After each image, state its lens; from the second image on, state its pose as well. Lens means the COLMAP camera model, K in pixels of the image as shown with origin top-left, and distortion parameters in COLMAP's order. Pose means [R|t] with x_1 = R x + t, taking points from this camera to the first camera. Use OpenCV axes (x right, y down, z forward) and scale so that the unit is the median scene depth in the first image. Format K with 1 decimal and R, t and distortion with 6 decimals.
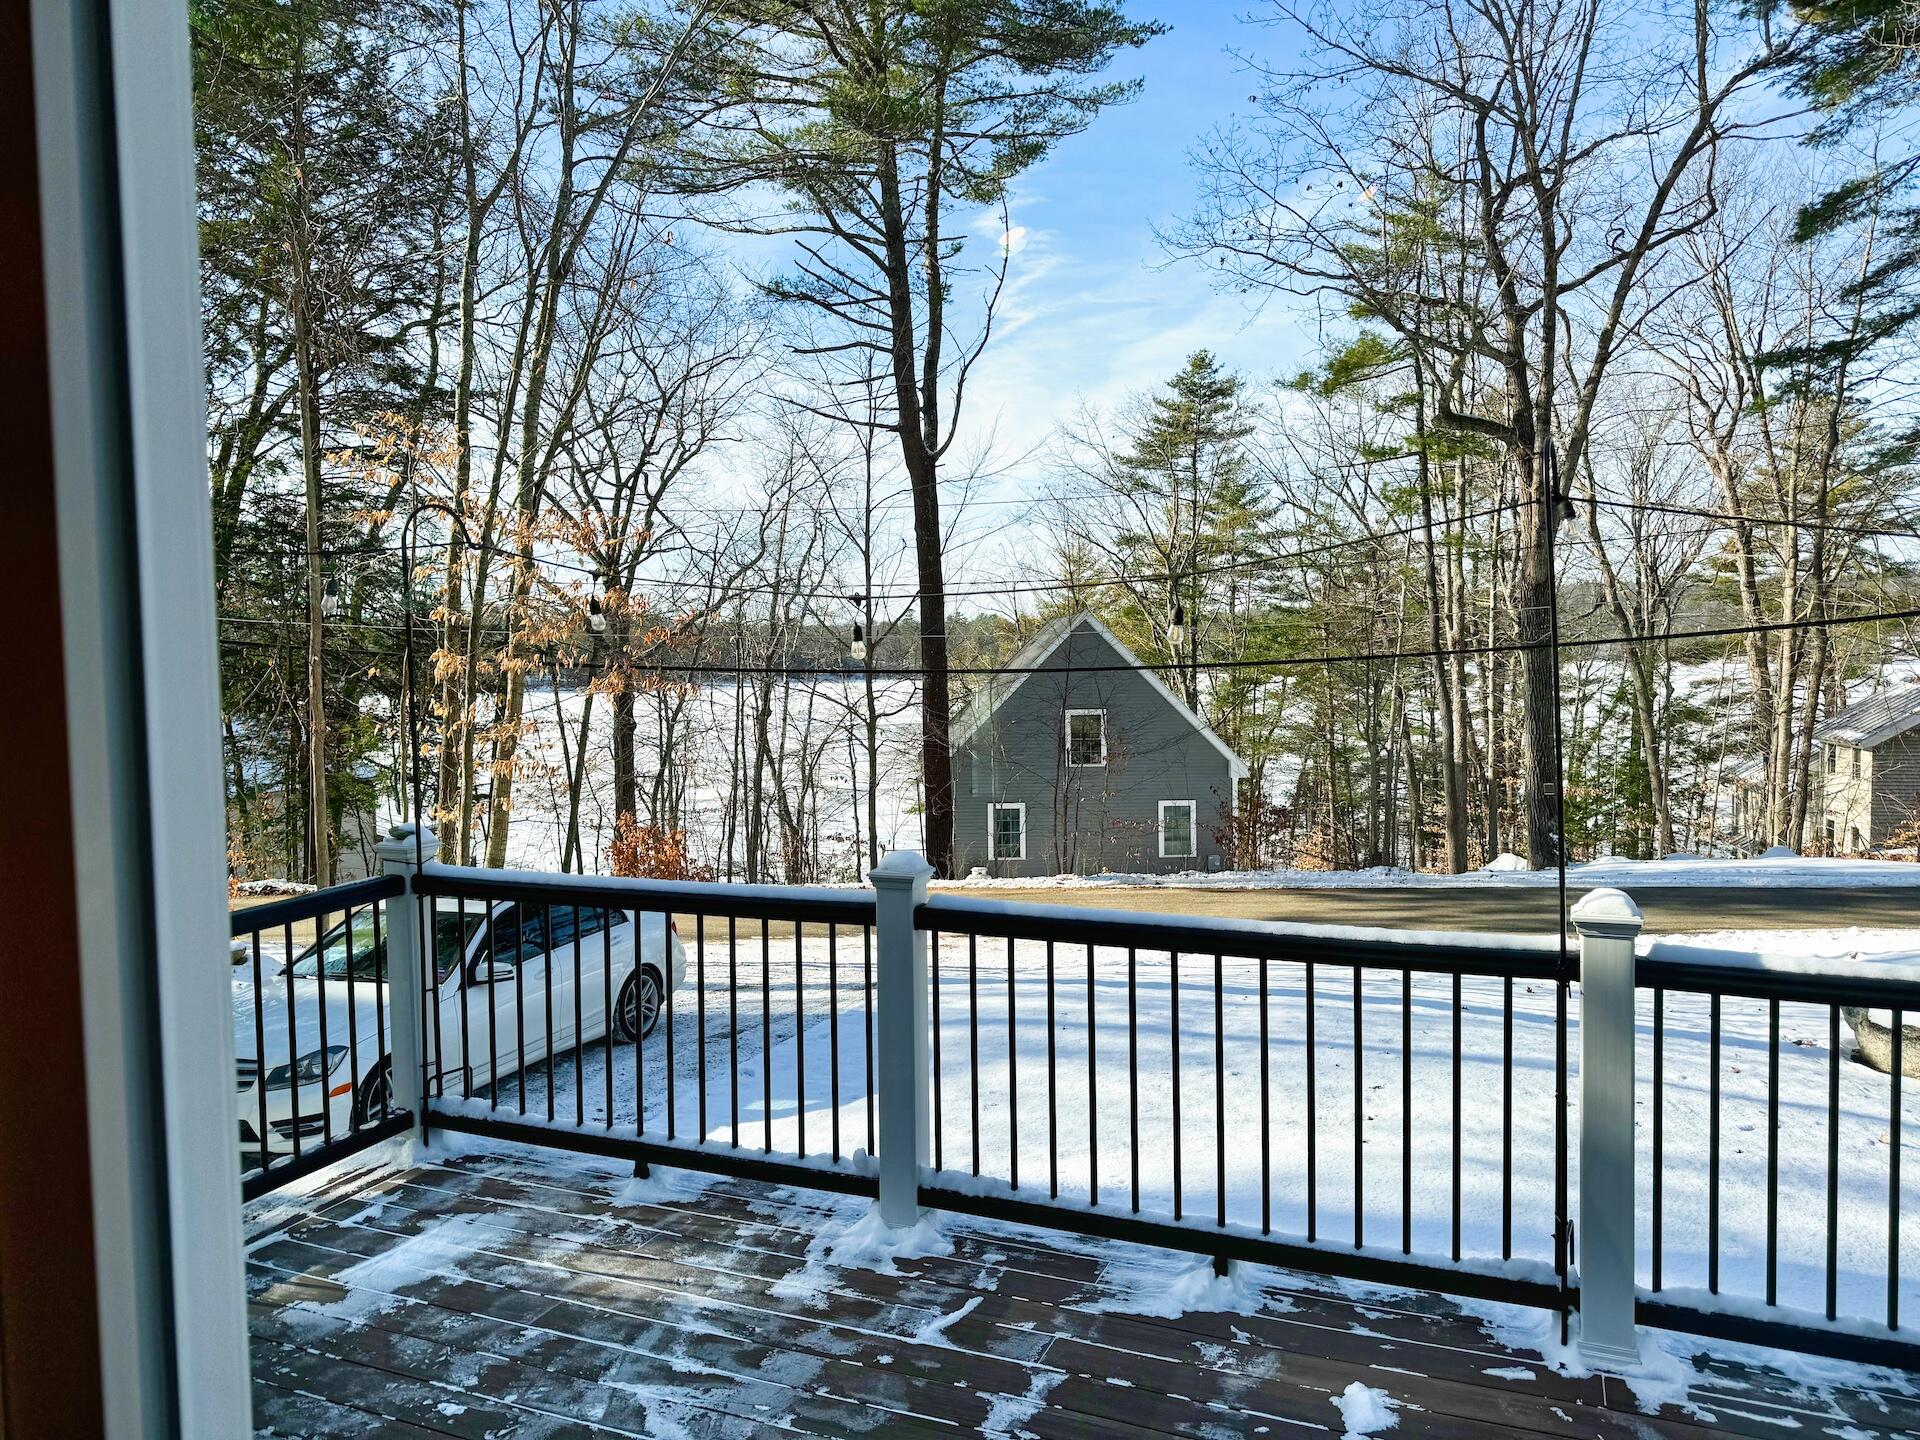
lens RADIAL K [[1354.9, 0, 954.3], [0, 1354.9, 732.3], [0, 0, 1]] dist [0.037507, -0.038407]
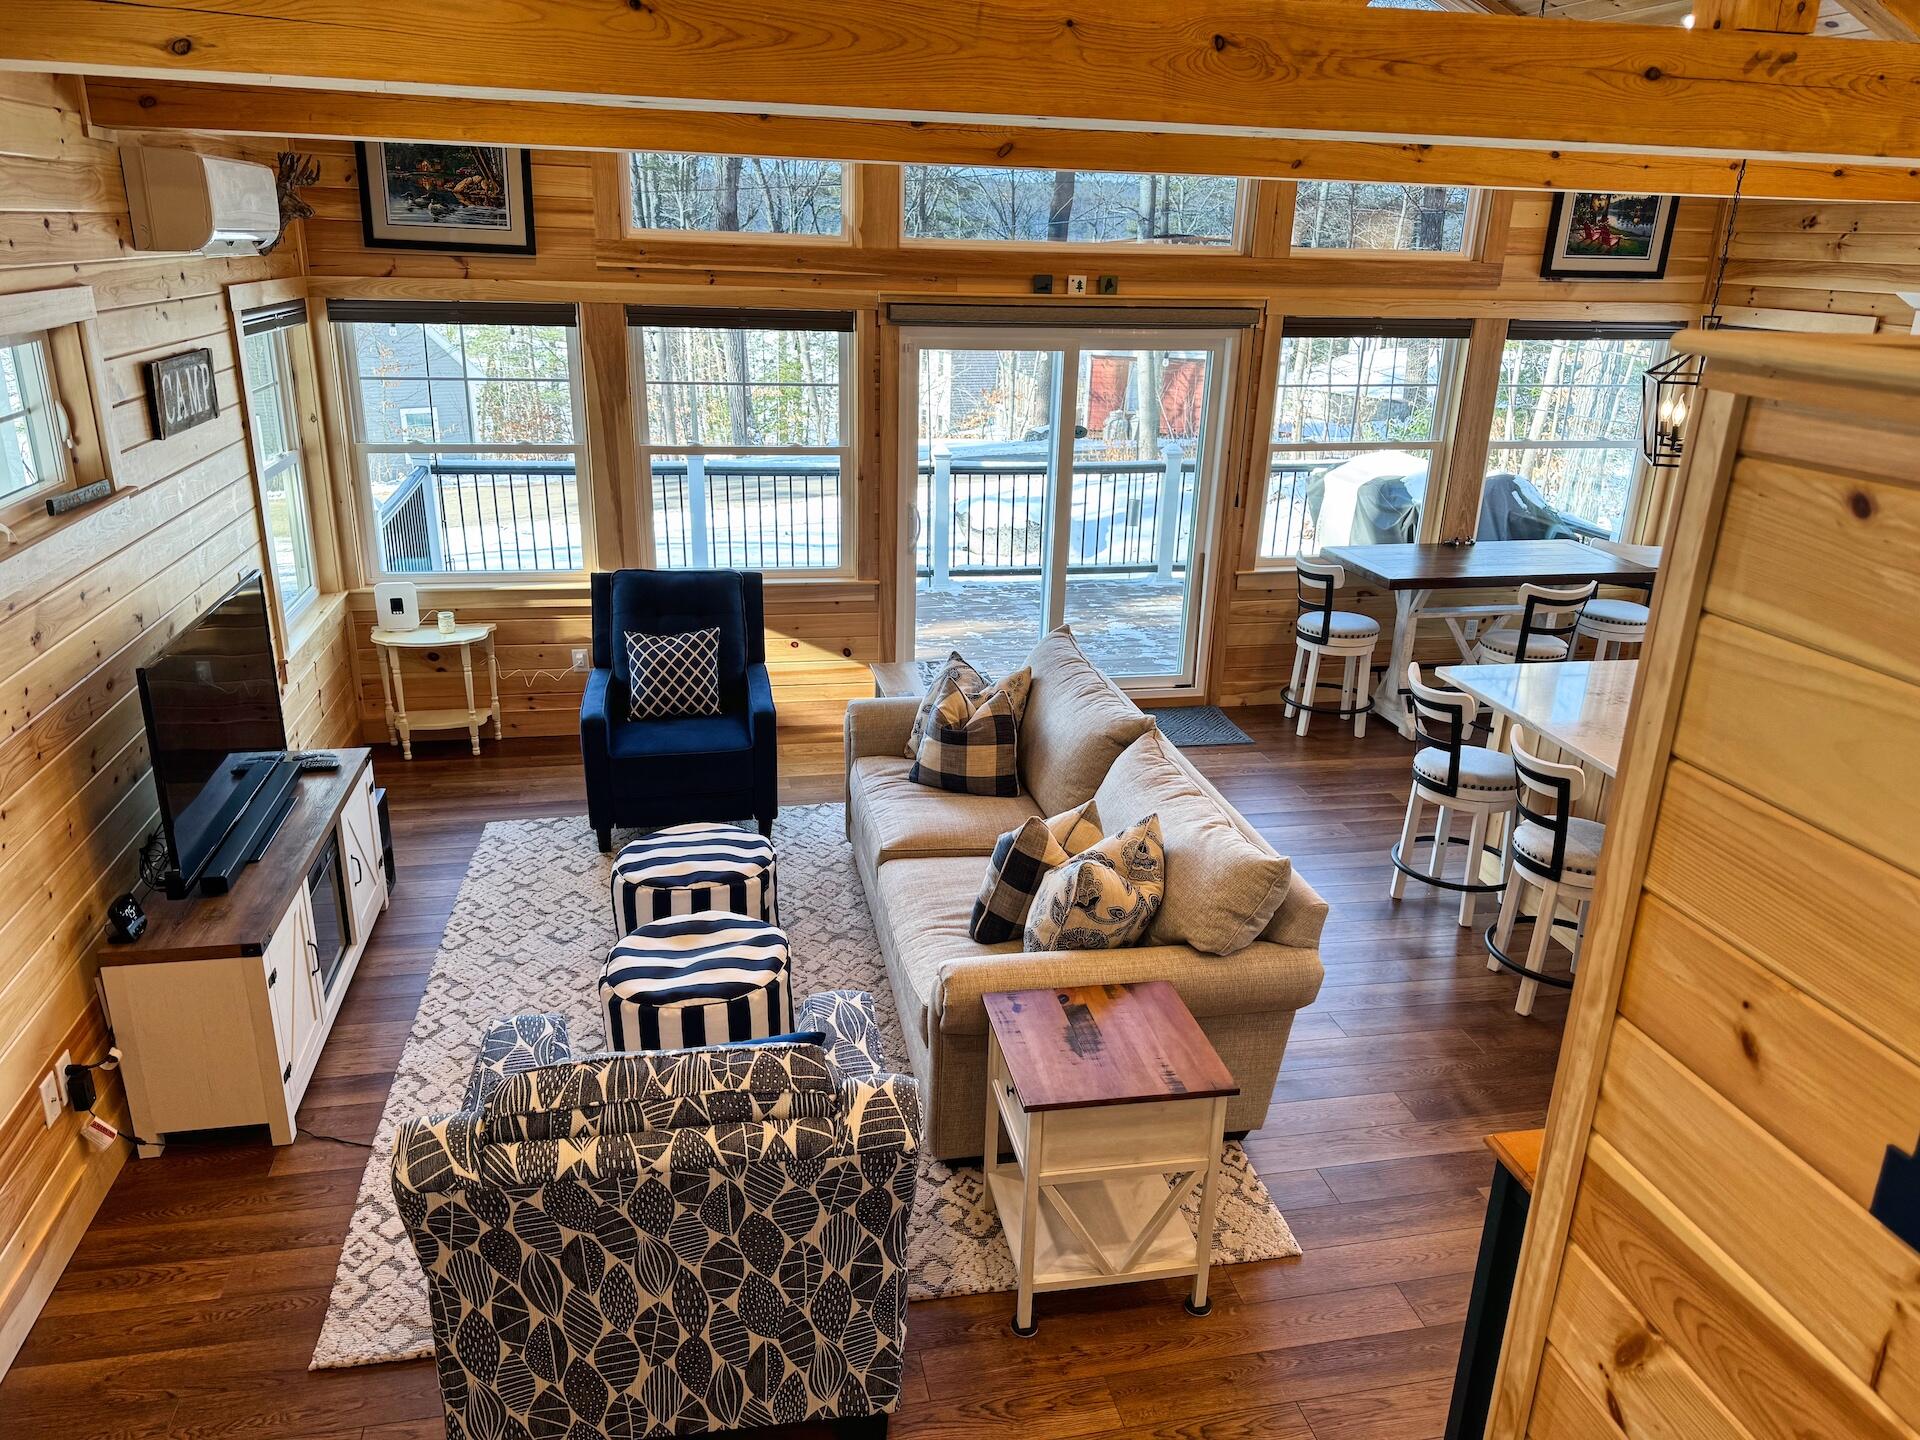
lens RADIAL K [[1354.9, 0, 956.3], [0, 1354.9, 726.0], [0, 0, 1]] dist [0.037507, -0.038407]
pose [[0.823084, -0.156661, 0.545884, -0.131864], [-0.003491, 0.959787, 0.280708, -0.014251], [-0.567908, -0.232952, 0.789439, -0.166600]]
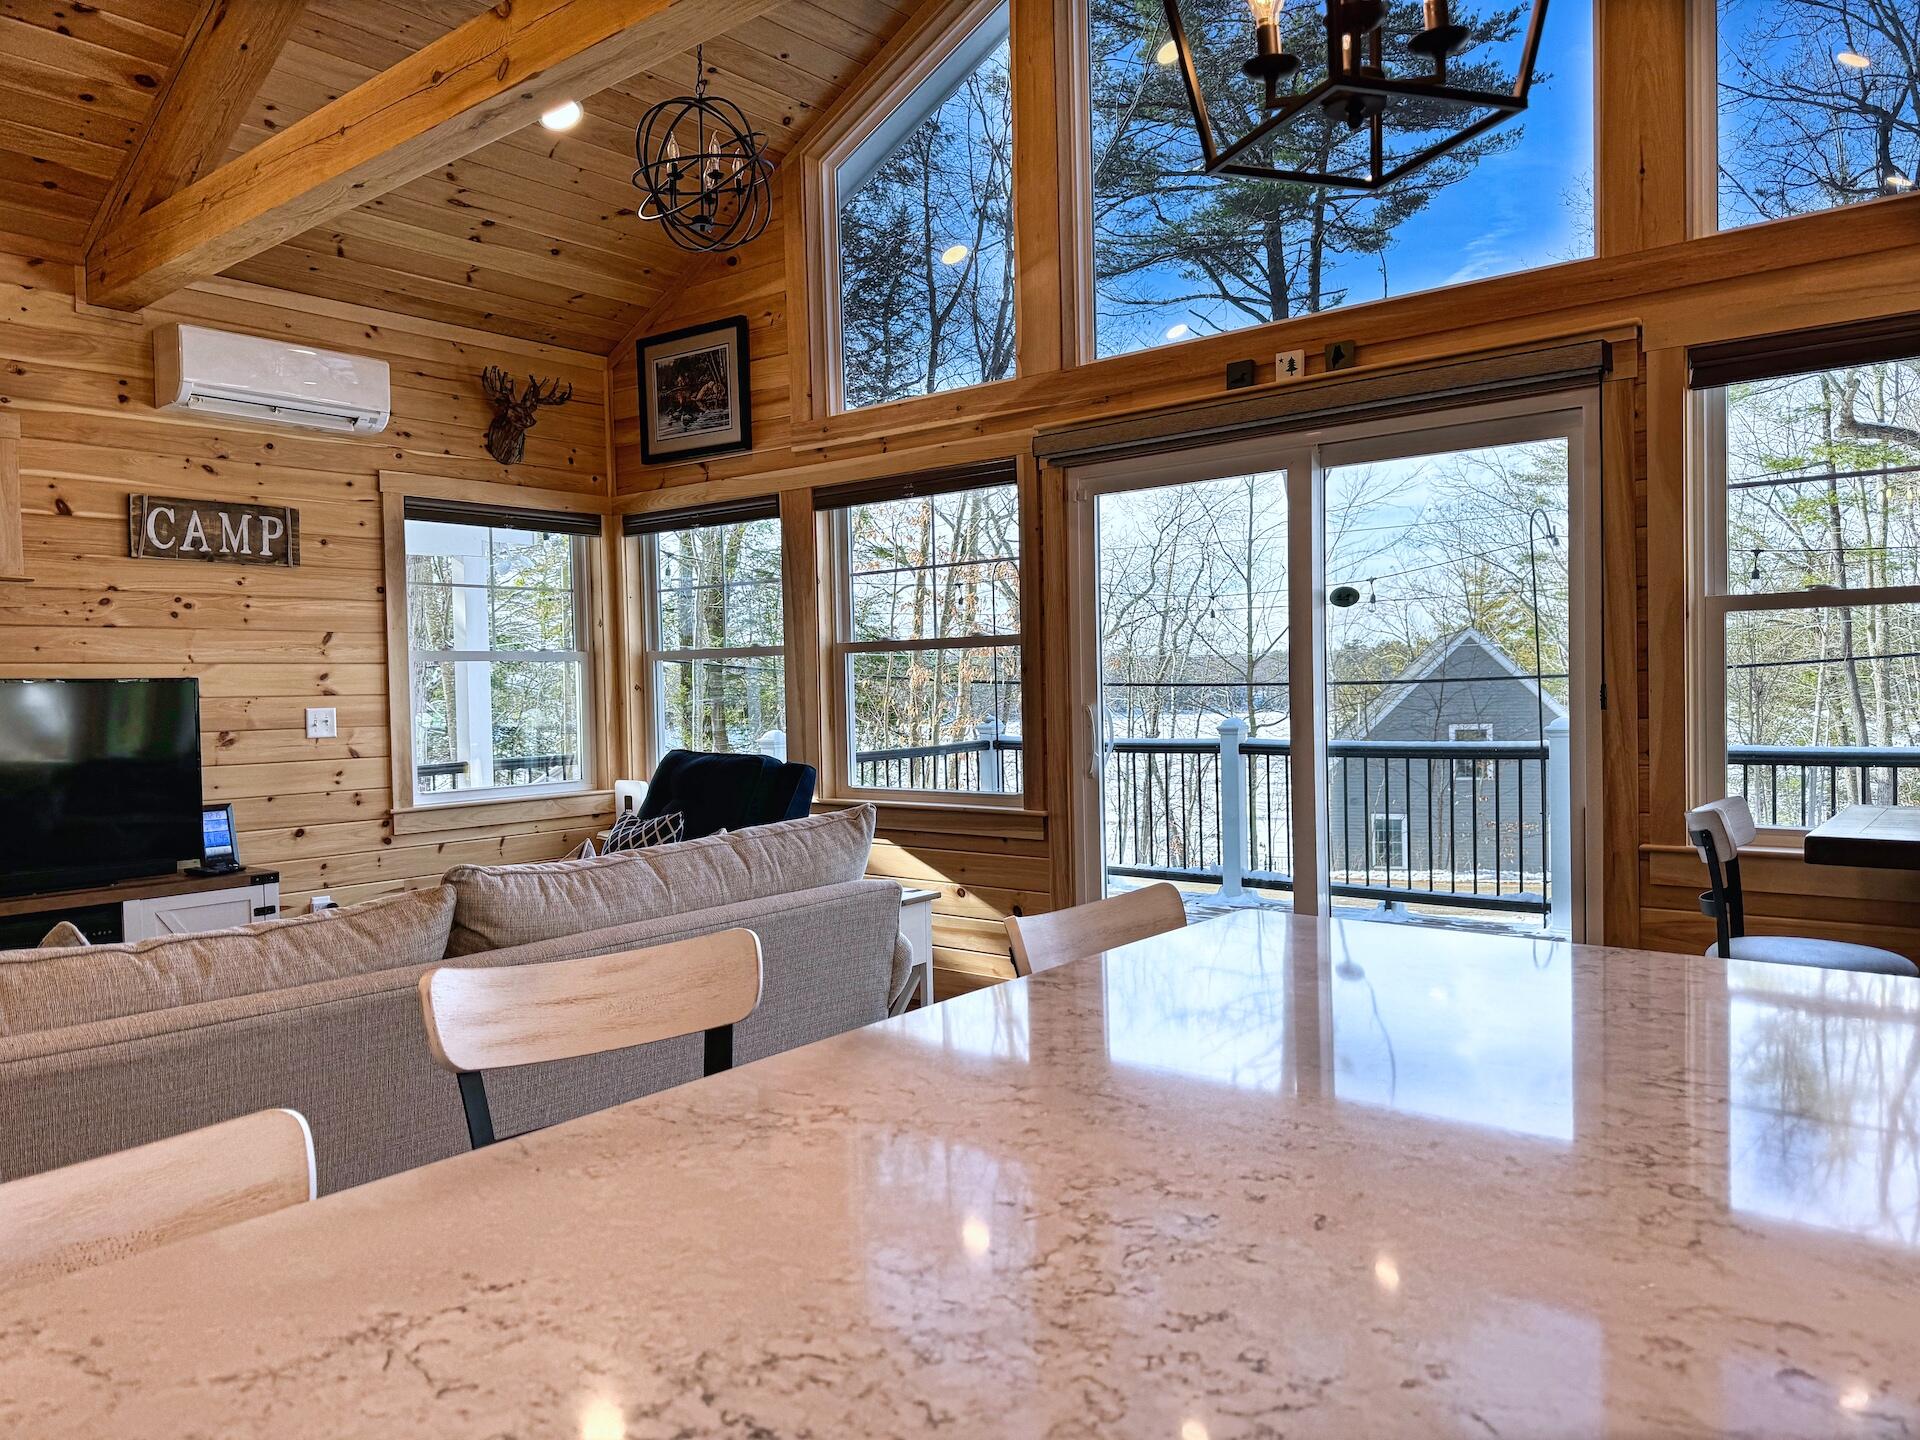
lens RADIAL K [[1354.9, 0, 951.6], [0, 1354.9, 722.3], [0, 0, 1]] dist [0.037507, -0.038407]
pose [[0.958573, 0.000727, -0.284847, 0.016255], [-0.009179, 0.999556, -0.028338, 0.019115], [0.284700, 0.029779, 0.958154, -0.133698]]
